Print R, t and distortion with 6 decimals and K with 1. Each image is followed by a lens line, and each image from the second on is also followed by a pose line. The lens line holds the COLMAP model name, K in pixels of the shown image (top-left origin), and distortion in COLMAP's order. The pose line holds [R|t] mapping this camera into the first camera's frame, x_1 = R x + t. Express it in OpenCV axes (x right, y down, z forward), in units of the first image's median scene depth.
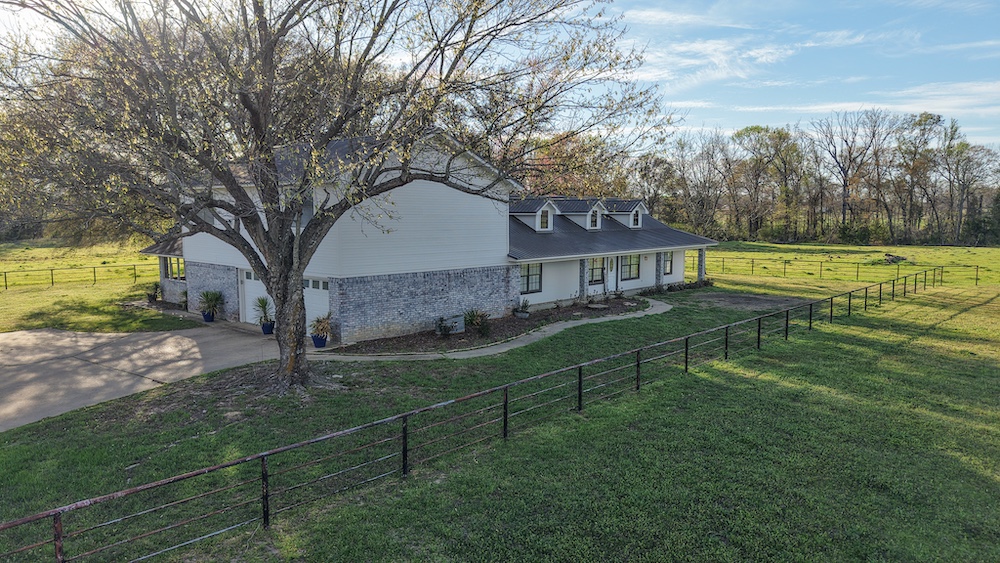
lens RADIAL K [[673.1, 0, 511.7], [0, 673.1, 284.3], [0, 0, 1]] dist [0.024769, -0.021809]
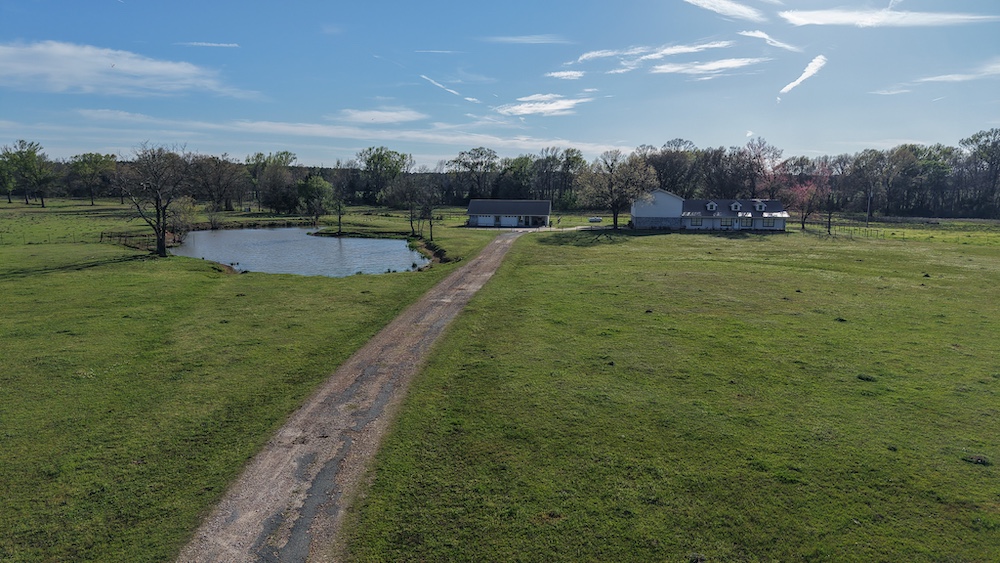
lens RADIAL K [[673.1, 0, 505.3], [0, 673.1, 277.5], [0, 0, 1]] dist [0.024769, -0.021809]
pose [[0.578231, 0.115901, -0.807599, 3.295975], [-0.095031, 0.992688, 0.074423, 0.156290], [0.810320, 0.033713, 0.585017, -2.803717]]
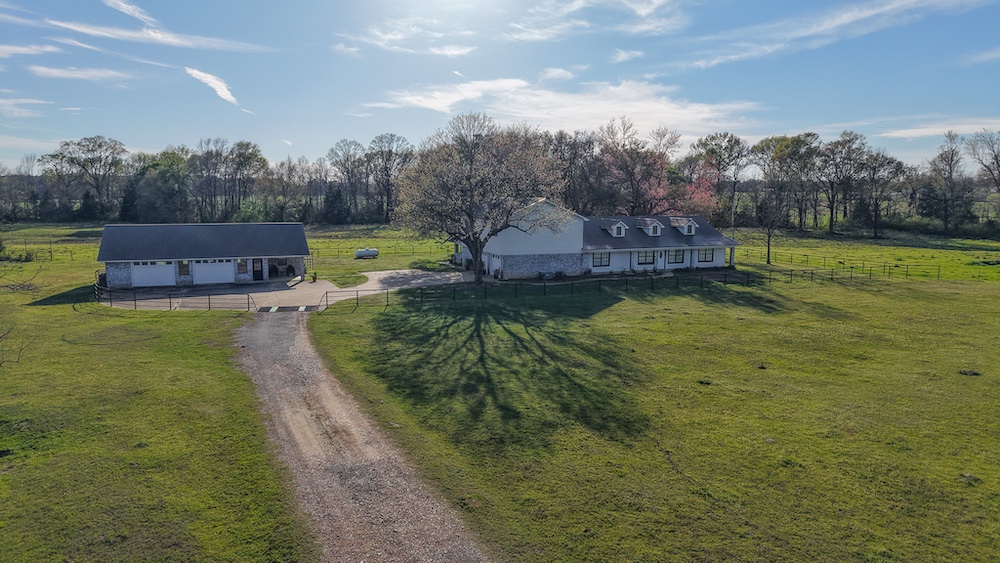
lens RADIAL K [[673.1, 0, 502.8], [0, 673.1, 274.0], [0, 0, 1]] dist [0.024769, -0.021809]
pose [[0.901110, 0.054855, -0.430108, 0.832193], [-0.049237, 0.998494, 0.024191, 0.001972], [0.430787, -0.000621, 0.902453, -1.337026]]
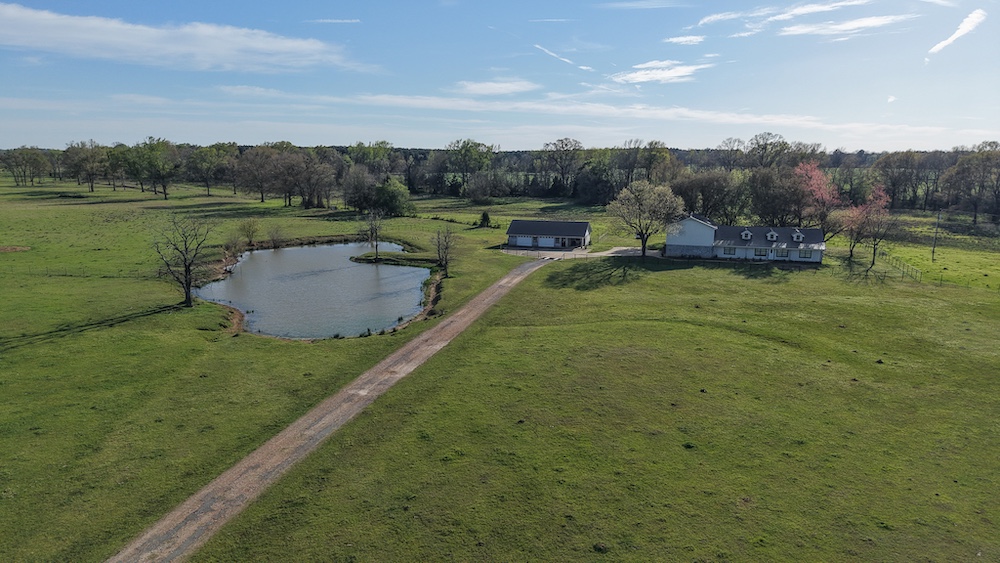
lens RADIAL K [[673.1, 0, 500.5], [0, 673.1, 288.3], [0, 0, 1]] dist [0.024769, -0.021809]
pose [[0.429963, 0.176687, -0.885389, 3.718590], [-0.099225, 0.983971, 0.148174, -0.304581], [0.897377, 0.024144, 0.440603, -2.407985]]
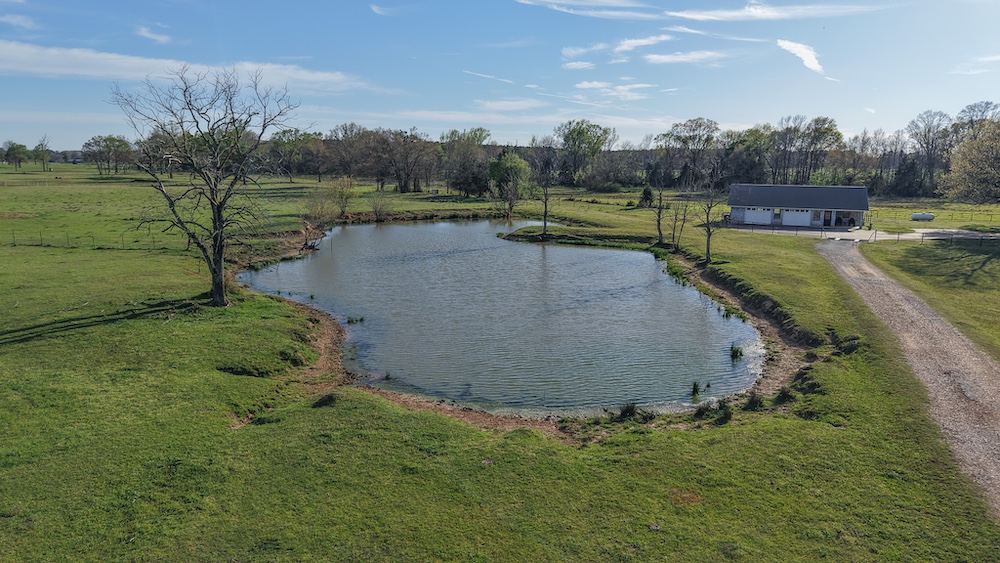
lens RADIAL K [[673.1, 0, 507.5], [0, 673.1, 283.9], [0, 0, 1]] dist [0.024769, -0.021809]
pose [[0.337067, 0.171563, -0.925717, 1.702655], [-0.109966, 0.983701, 0.142269, 0.105133], [0.935036, 0.053843, 0.350439, -2.252195]]
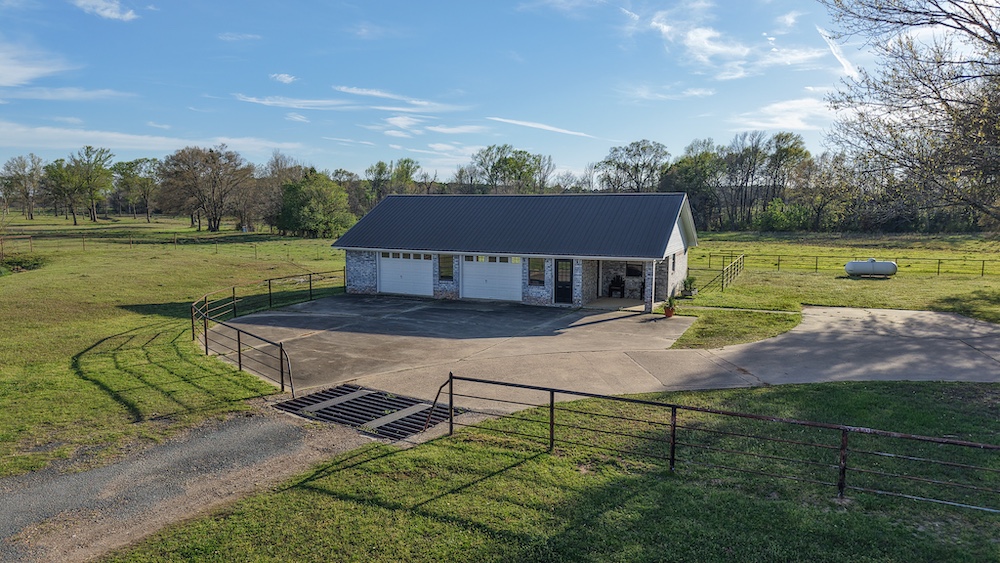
lens RADIAL K [[673.1, 0, 502.6], [0, 673.1, 286.5], [0, 0, 1]] dist [0.024769, -0.021809]
pose [[0.316537, 0.115146, -0.941566, 0.090701], [-0.102784, 0.990924, 0.086628, 0.005104], [0.942995, 0.069357, 0.325499, -0.019463]]
